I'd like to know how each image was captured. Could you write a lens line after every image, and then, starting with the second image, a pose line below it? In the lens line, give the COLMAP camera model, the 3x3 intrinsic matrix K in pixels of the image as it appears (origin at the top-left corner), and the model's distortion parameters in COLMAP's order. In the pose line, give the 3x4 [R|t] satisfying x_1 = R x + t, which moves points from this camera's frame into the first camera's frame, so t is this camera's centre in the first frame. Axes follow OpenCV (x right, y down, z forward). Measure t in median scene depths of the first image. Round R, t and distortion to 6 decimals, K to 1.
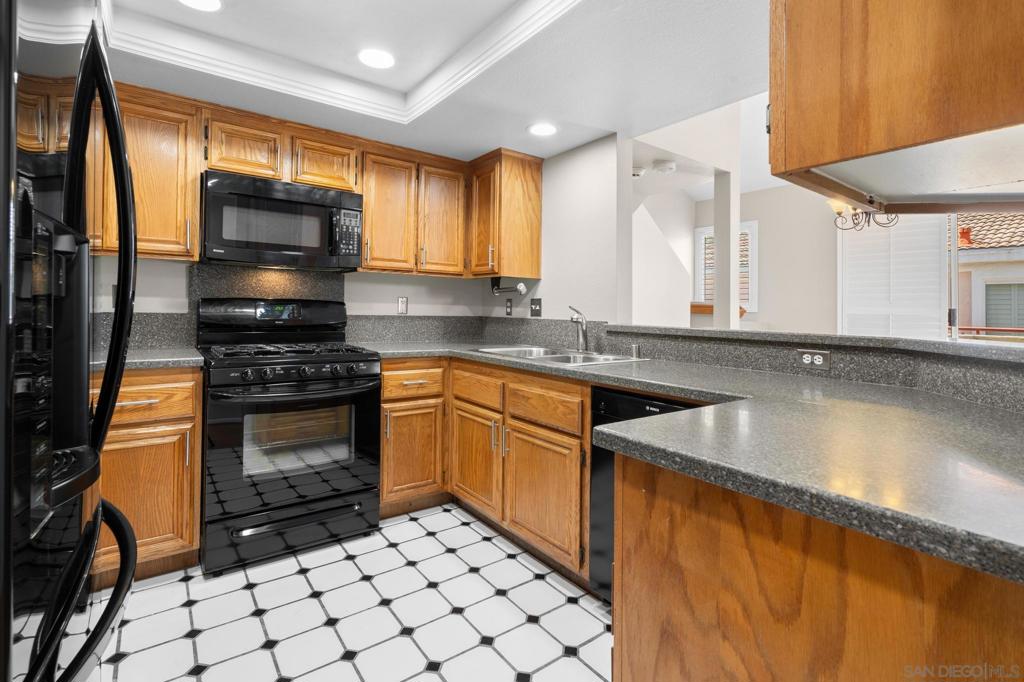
lens RADIAL K [[477.6, 0, 512.4], [0, 477.6, 305.2], [0, 0, 1]] dist [-0.000662, -0.000059]
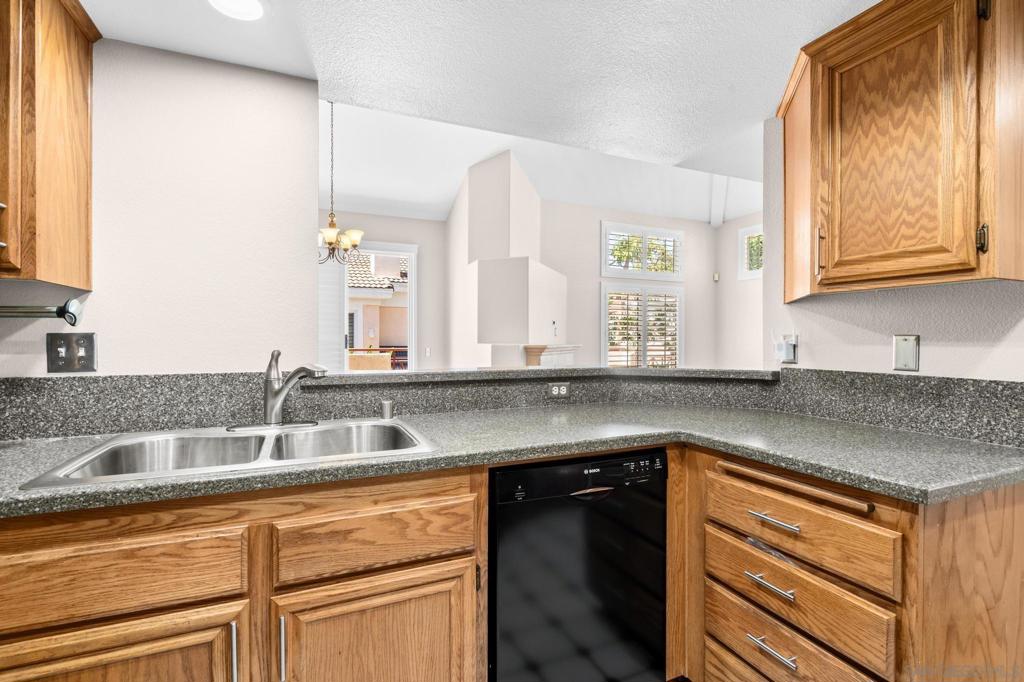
lens RADIAL K [[465.0, 0, 516.1], [0, 465.0, 339.0], [0, 0, 1]] dist [-0.002313, -0.000373]
pose [[0.226283, -0.019724, 0.973862, -0.420935], [-0.007689, 0.999728, 0.022035, -0.030926], [-0.974031, -0.012474, 0.226069, 0.712061]]
